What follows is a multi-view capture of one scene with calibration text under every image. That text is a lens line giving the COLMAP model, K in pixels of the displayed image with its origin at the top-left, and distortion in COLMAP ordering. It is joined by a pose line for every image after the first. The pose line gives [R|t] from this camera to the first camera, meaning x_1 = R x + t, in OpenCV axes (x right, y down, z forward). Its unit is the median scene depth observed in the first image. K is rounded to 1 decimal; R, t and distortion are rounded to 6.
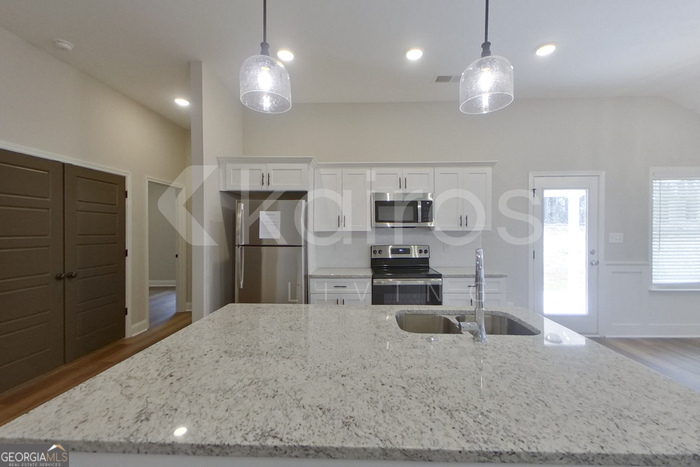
lens RADIAL K [[281.2, 0, 350.0], [0, 281.2, 233.5], [0, 0, 1]] dist [0.001470, 0.000145]
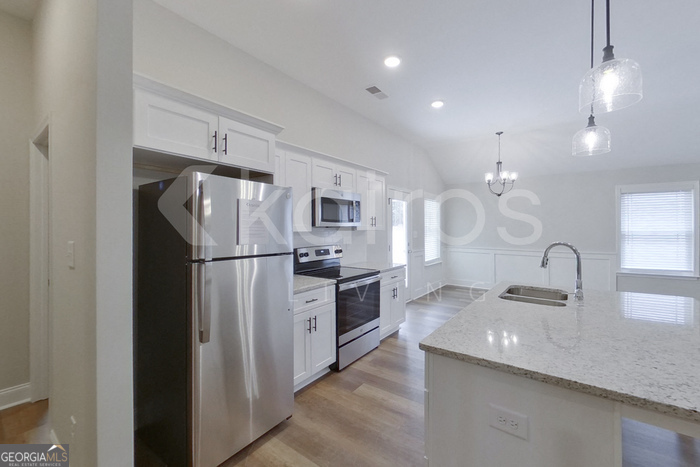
lens RADIAL K [[290.7, 0, 350.0], [0, 290.7, 233.5], [0, 0, 1]] dist [0.001712, 0.000271]
pose [[0.558671, -0.012968, 0.829288, -0.599514], [0.002782, 0.999901, 0.013762, -0.013137], [-0.829385, -0.005381, 0.558652, 0.410987]]
